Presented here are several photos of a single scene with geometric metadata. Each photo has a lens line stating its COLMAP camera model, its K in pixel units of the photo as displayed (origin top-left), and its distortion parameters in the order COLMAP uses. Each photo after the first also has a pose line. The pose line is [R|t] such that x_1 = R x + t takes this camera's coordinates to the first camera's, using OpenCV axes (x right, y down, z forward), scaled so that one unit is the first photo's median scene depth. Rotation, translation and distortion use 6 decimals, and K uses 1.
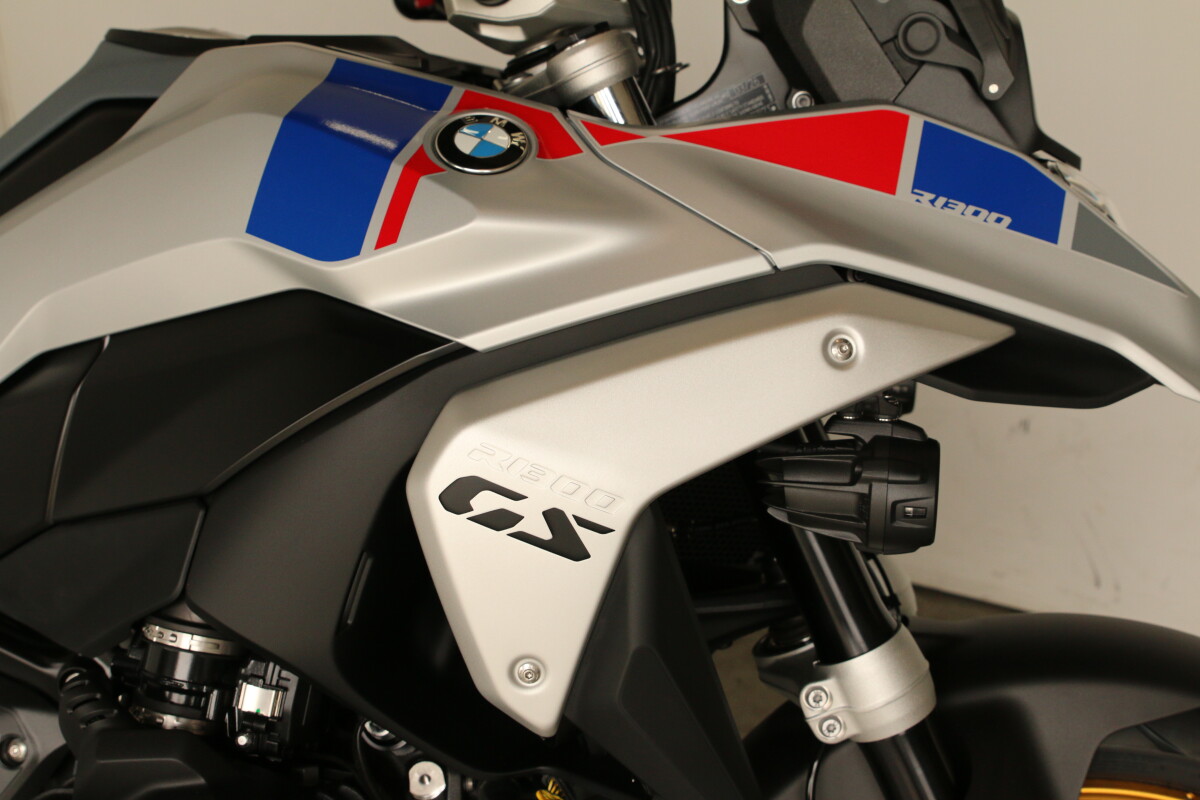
lens RADIAL K [[1720.9, 0, 600.0], [0, 1720.9, 400.0], [0, 0, 1]] dist [-0.165399, -0.045198]
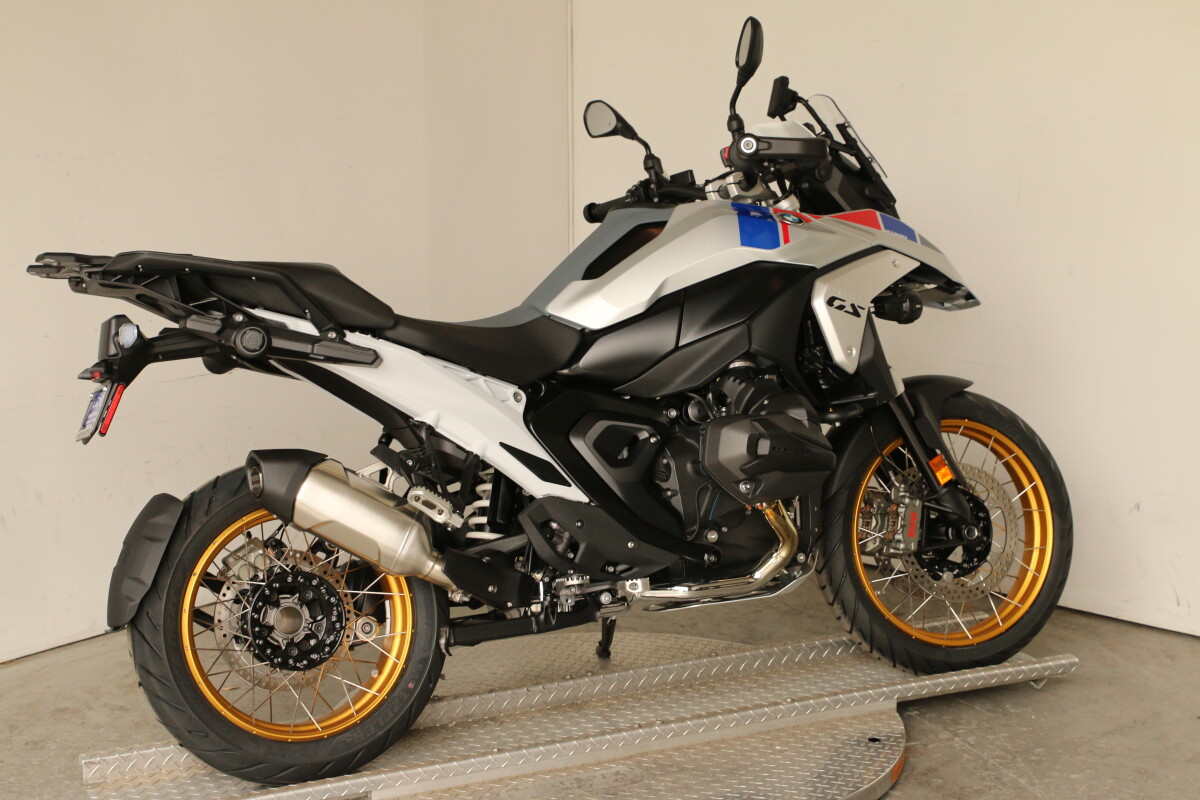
lens RADIAL K [[2062.9, 0, 600.0], [0, 2062.9, 400.0], [0, 0, 1]] dist [-0.016075, 0.081407]
pose [[0.840150, -0.074230, 0.537250, -2.721354], [0.214783, 0.955138, -0.203909, 0.991136], [-0.498012, 0.286706, 0.818403, -2.176697]]
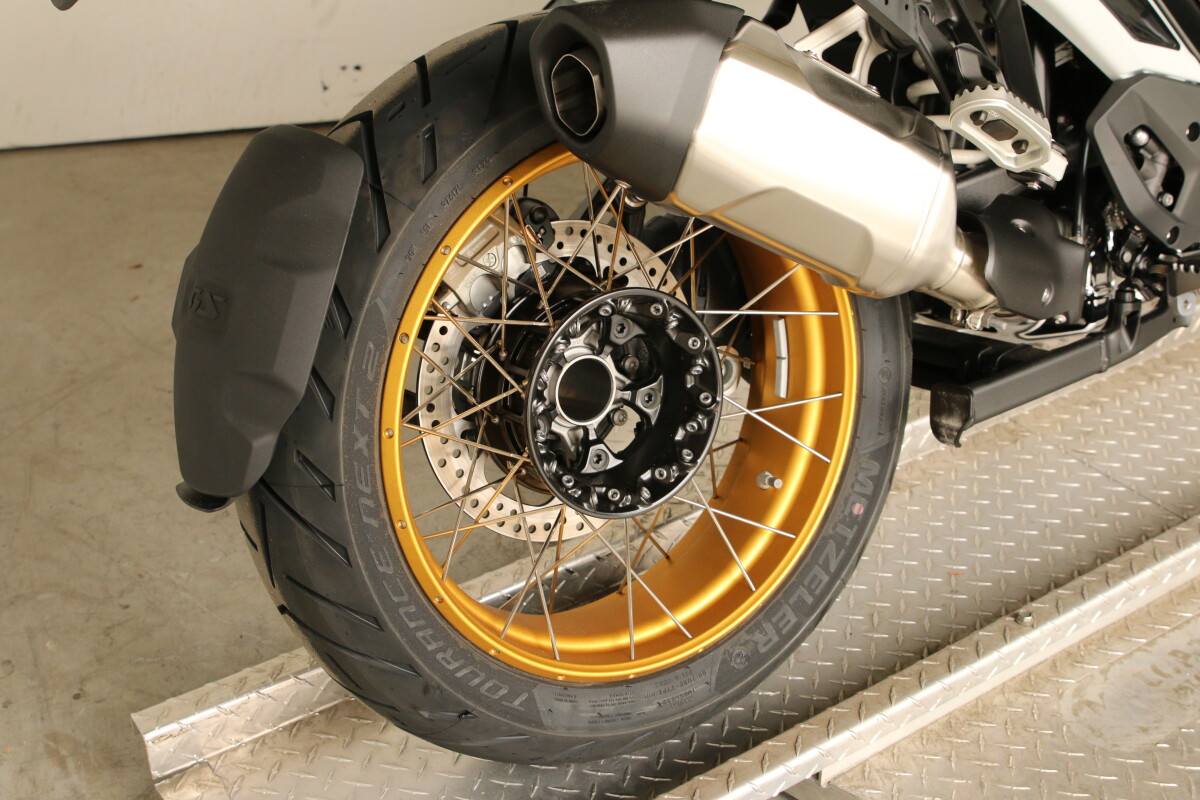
lens RADIAL K [[1491.6, 0, 582.2], [0, 1491.6, 400.3], [0, 0, 1]] dist [-0.074328, 0.022628]
pose [[0.737197, -0.310670, 0.600021, -1.867287], [0.268829, 0.949574, 0.161368, 0.256305], [-0.619897, 0.042343, 0.783540, 0.544773]]
